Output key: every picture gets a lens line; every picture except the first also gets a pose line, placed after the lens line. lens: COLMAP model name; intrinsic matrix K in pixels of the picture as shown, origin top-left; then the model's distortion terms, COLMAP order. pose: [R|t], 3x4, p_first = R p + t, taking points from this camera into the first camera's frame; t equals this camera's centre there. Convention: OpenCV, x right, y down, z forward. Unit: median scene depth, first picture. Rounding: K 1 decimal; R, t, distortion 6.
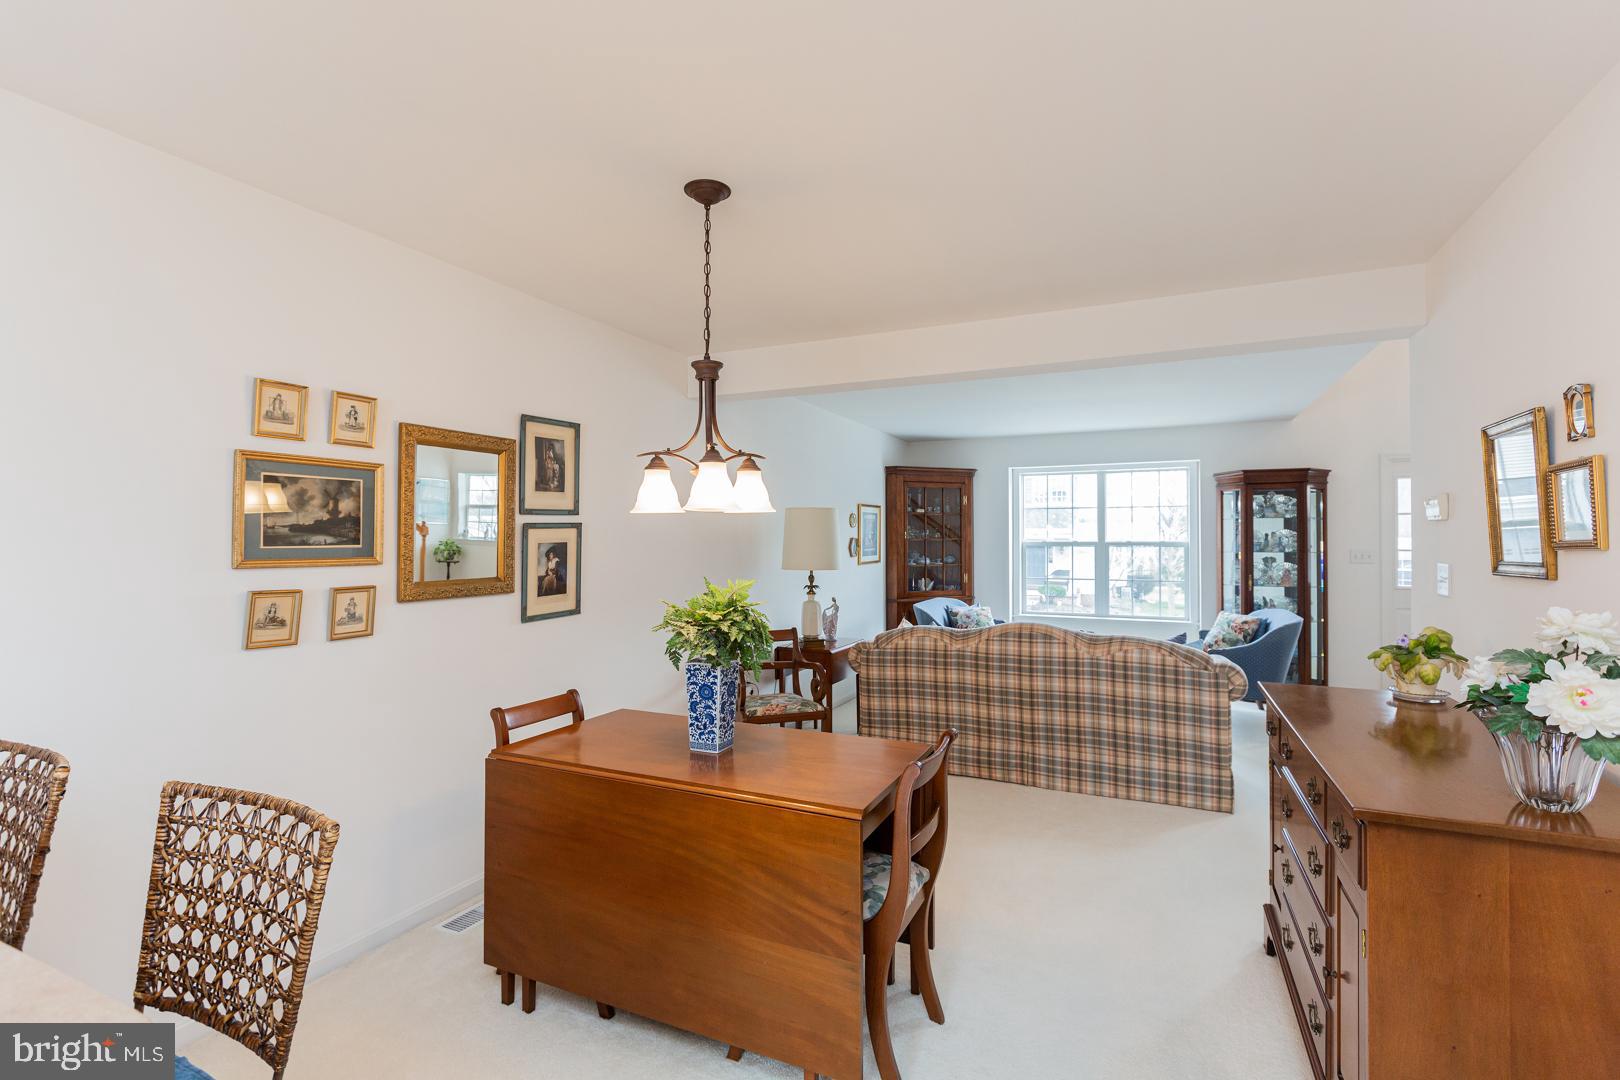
lens RADIAL K [[733.2, 0, 811.7], [0, 733.2, 534.5], [0, 0, 1]] dist [0.007366, -0.000112]
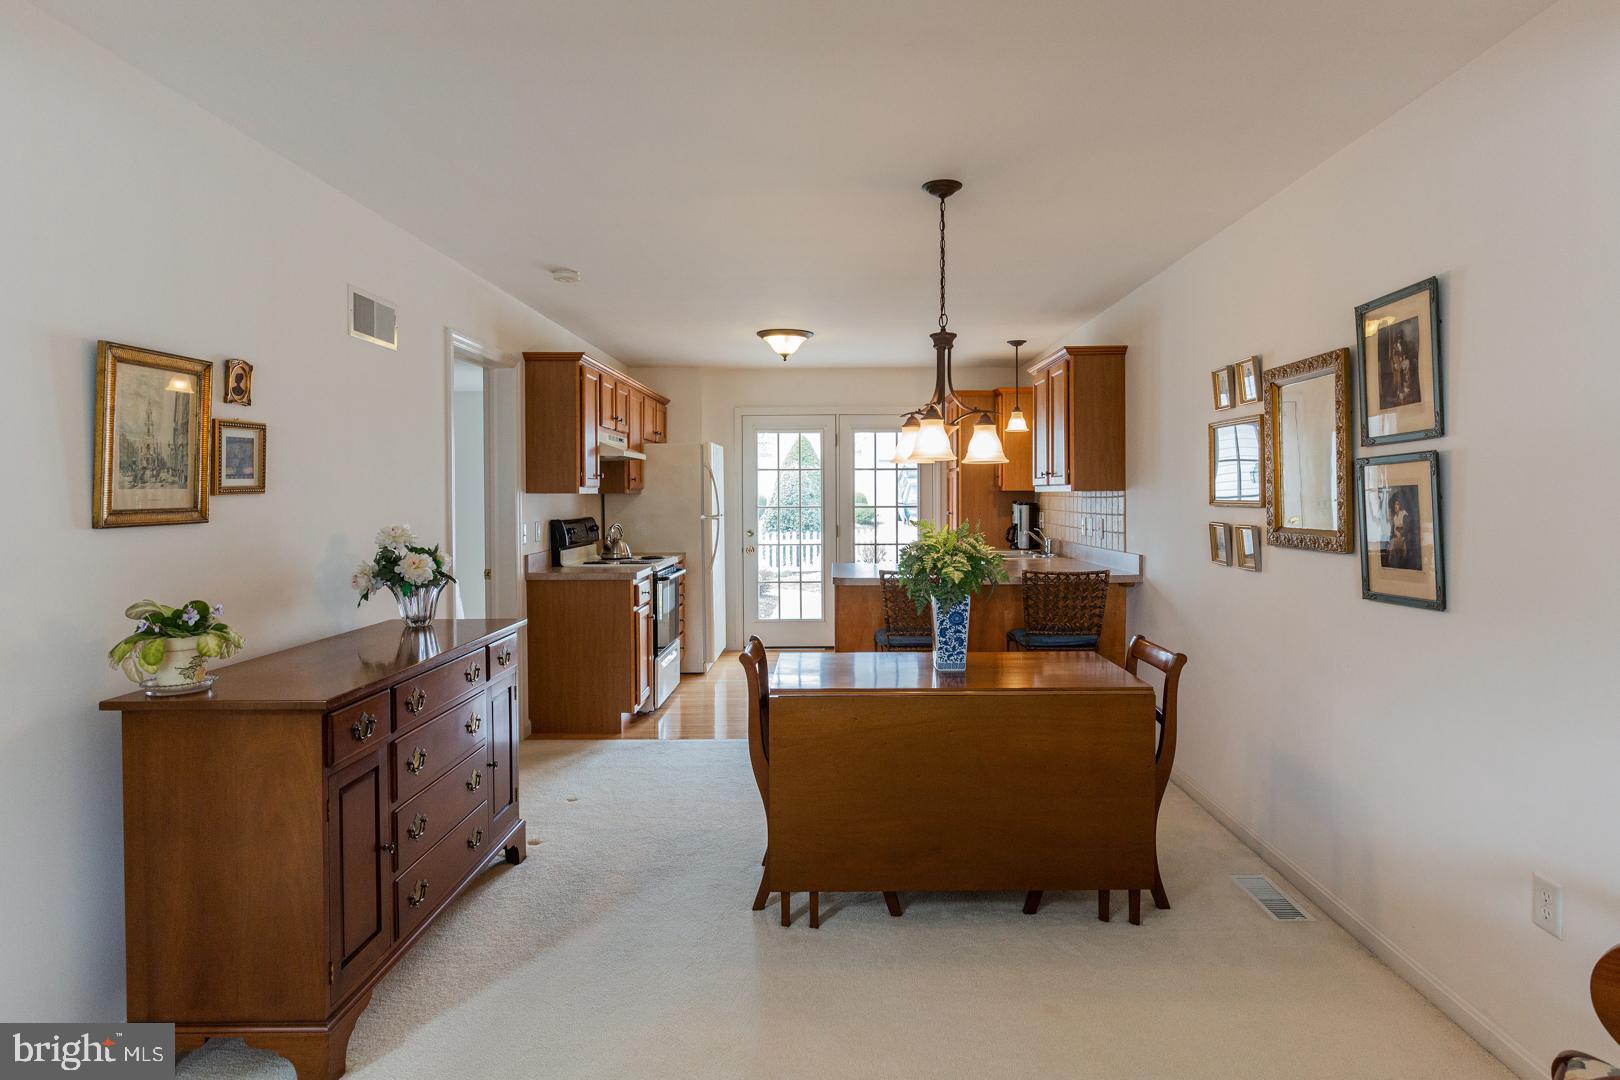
lens RADIAL K [[888.1, 0, 828.9], [0, 888.1, 508.6], [0, 0, 1]] dist [0.000810, -0.000438]
pose [[-0.908289, 0.009890, -0.418226, 0.417062], [0.006725, 0.999937, 0.009041, 0.020413], [0.418289, 0.005400, -0.908298, 1.488158]]
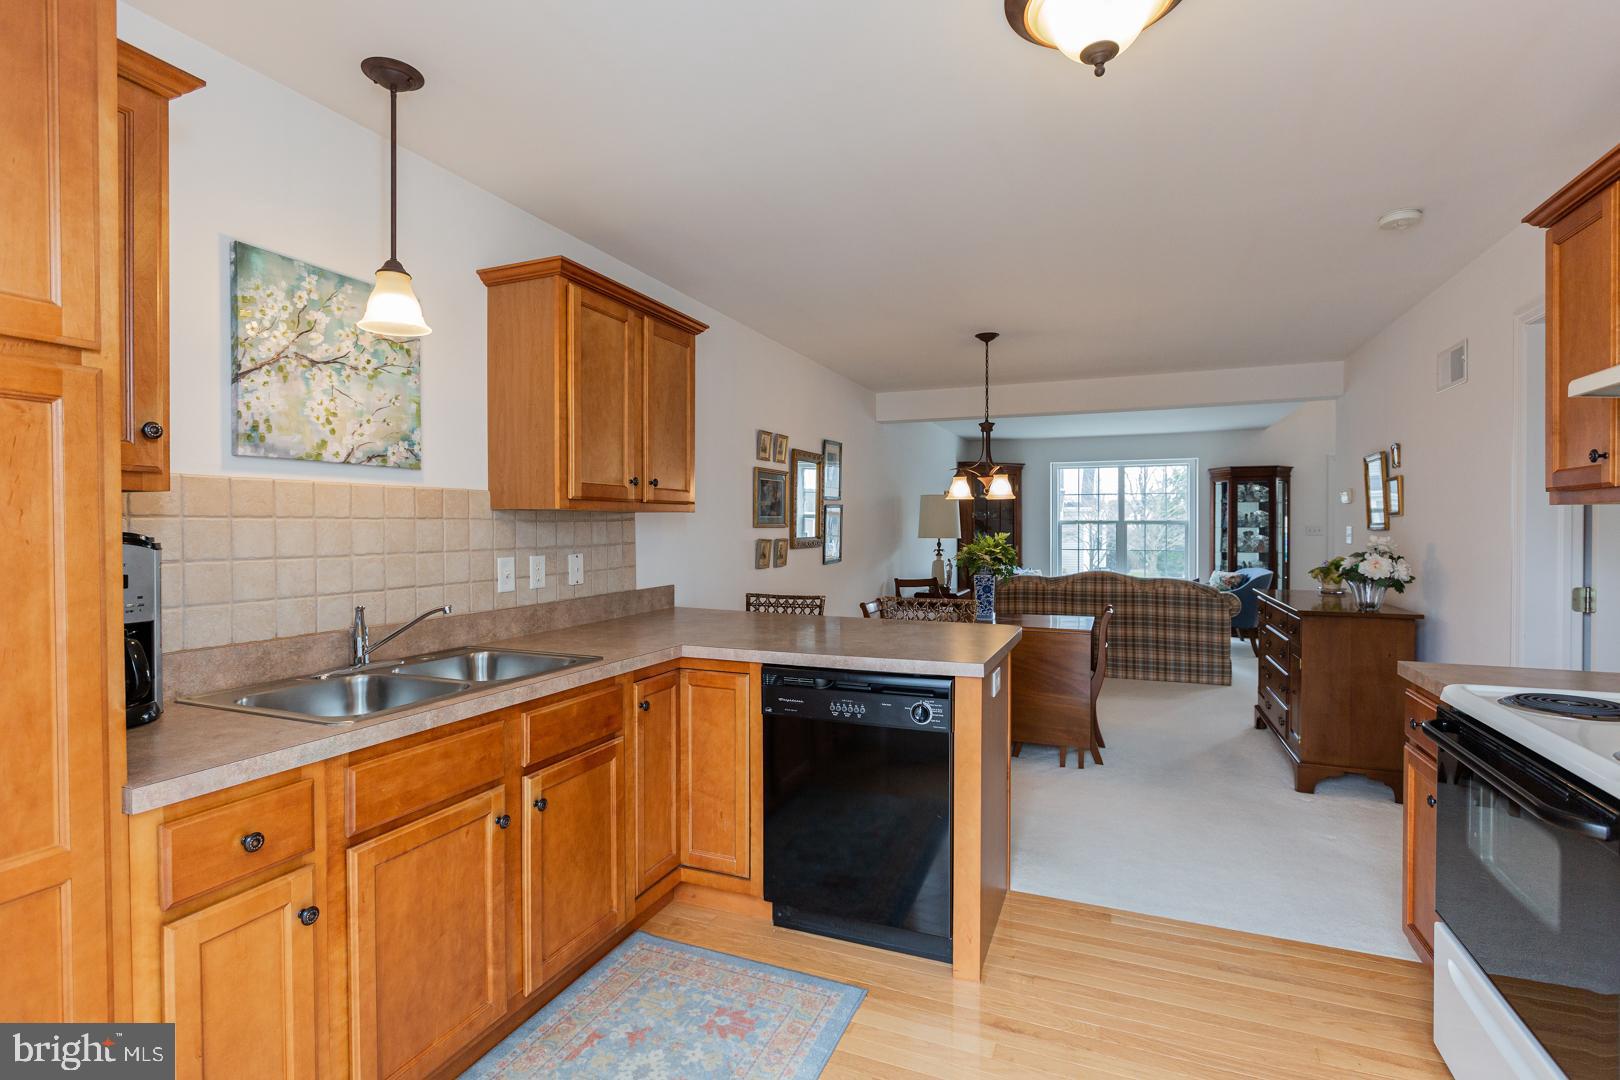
lens RADIAL K [[749.4, 0, 813.0], [0, 749.4, 532.9], [0, 0, 1]] dist [-0.002601, -0.000174]
pose [[0.999065, -0.001797, 0.043207, -0.466522], [0.001021, 0.999838, 0.017997, 0.016499], [-0.043232, -0.017936, 0.998904, -0.670316]]
